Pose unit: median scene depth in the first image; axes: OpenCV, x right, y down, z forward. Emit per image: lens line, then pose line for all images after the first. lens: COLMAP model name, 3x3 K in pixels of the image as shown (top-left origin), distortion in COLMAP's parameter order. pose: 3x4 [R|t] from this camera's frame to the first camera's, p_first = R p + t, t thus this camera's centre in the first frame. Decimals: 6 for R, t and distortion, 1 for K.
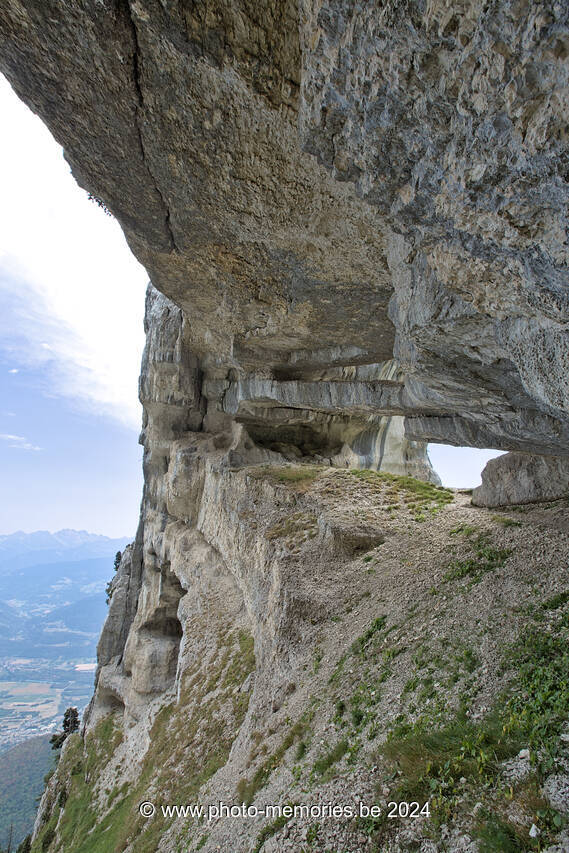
lens RADIAL K [[389.6, 0, 279.9], [0, 389.6, 428.4], [0, 0, 1]] dist [-0.041158, 0.013399]
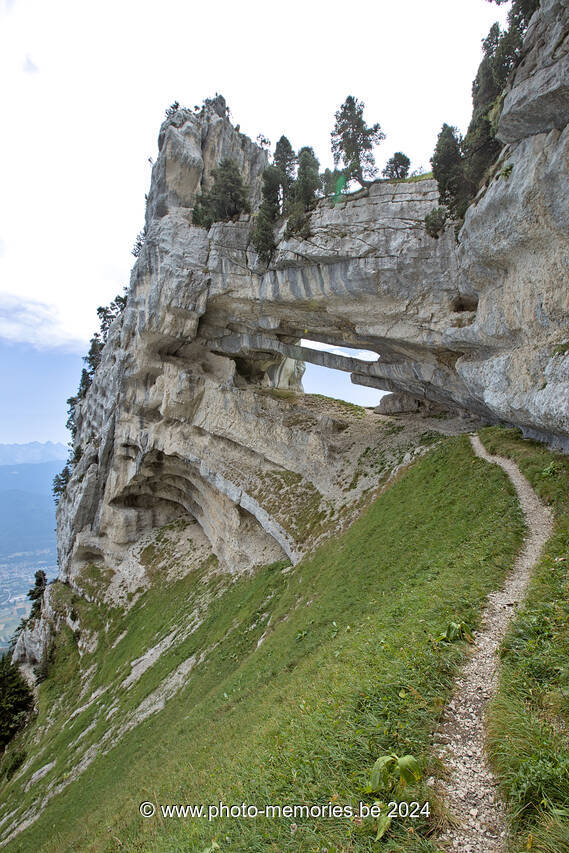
lens RADIAL K [[389.6, 0, 278.9], [0, 389.6, 426.1], [0, 0, 1]] dist [-0.041158, 0.013399]
pose [[0.876196, 0.014785, 0.481728, -0.554141], [-0.116703, 0.976292, 0.182302, -0.044458], [-0.467612, -0.215952, 0.857149, -0.380956]]
